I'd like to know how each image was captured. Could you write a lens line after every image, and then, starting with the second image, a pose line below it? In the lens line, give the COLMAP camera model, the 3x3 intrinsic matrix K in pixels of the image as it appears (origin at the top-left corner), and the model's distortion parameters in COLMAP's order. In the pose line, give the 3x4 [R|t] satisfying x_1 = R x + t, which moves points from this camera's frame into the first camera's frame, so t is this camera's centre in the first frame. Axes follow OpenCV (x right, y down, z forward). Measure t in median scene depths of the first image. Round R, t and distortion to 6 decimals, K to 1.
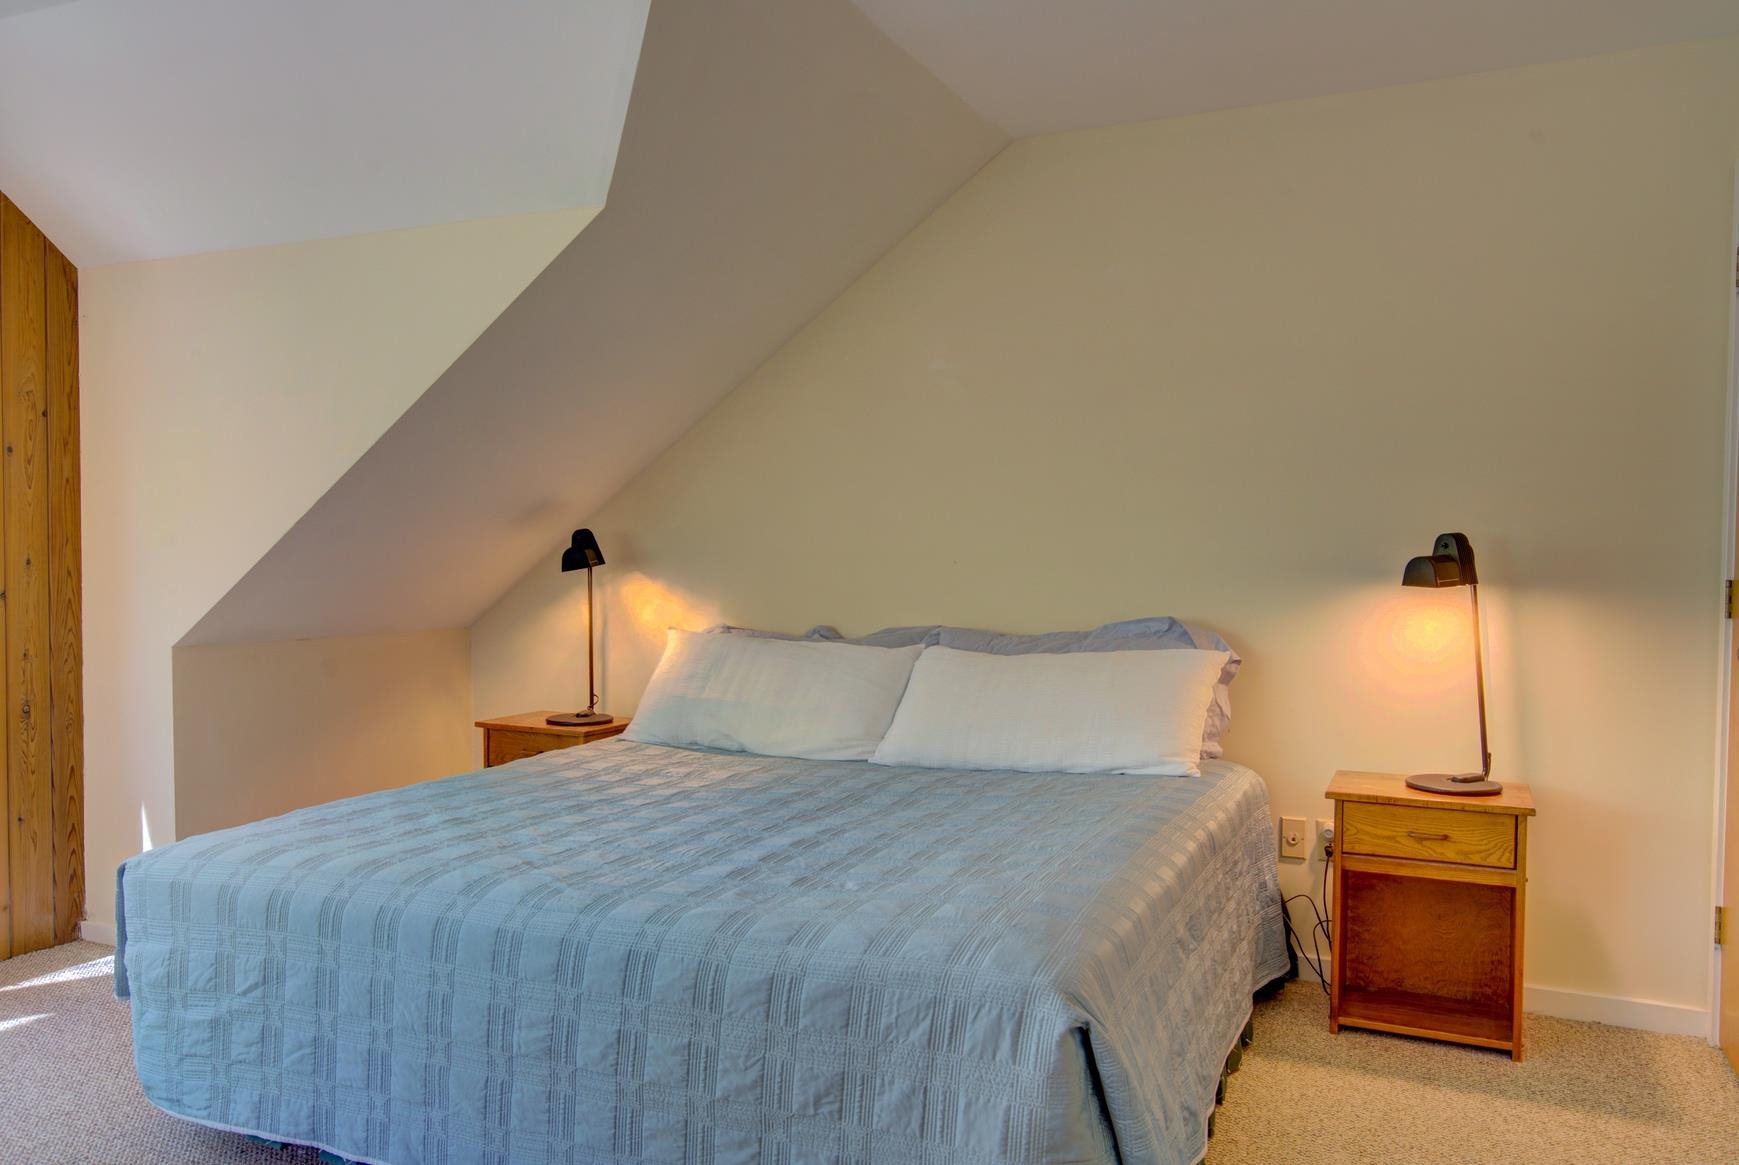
lens RADIAL K [[1336.6, 0, 871.2], [0, 1336.6, 600.9], [0, 0, 1]] dist [0.003545, 0.011473]
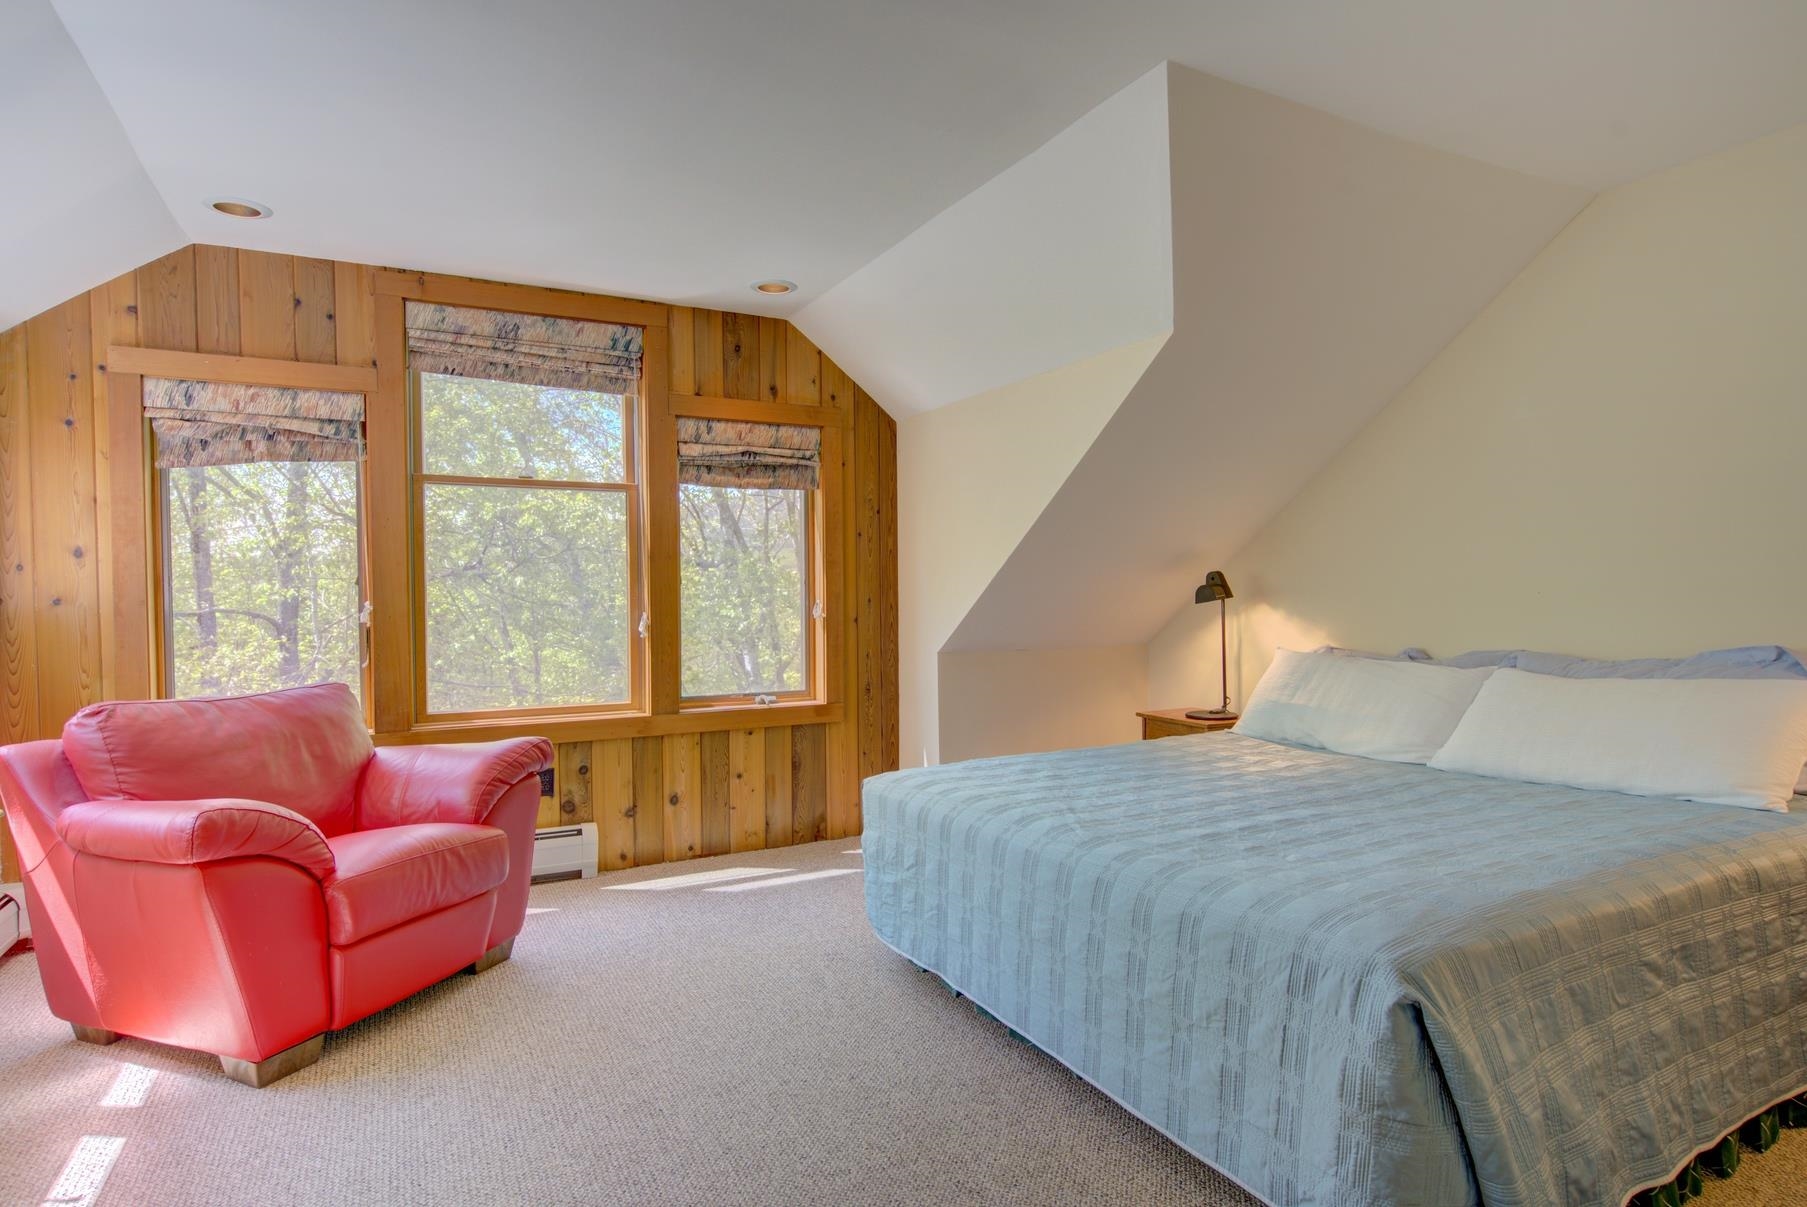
lens RADIAL K [[1002.0, 0, 897.8], [0, 1002.0, 607.3], [0, 0, 1]] dist [0.032530, -0.013788]
pose [[0.792296, -0.004819, -0.610117, 0.262096], [-0.006348, 0.999850, -0.016141, -0.000187], [0.610103, 0.016661, 0.792147, 0.039999]]
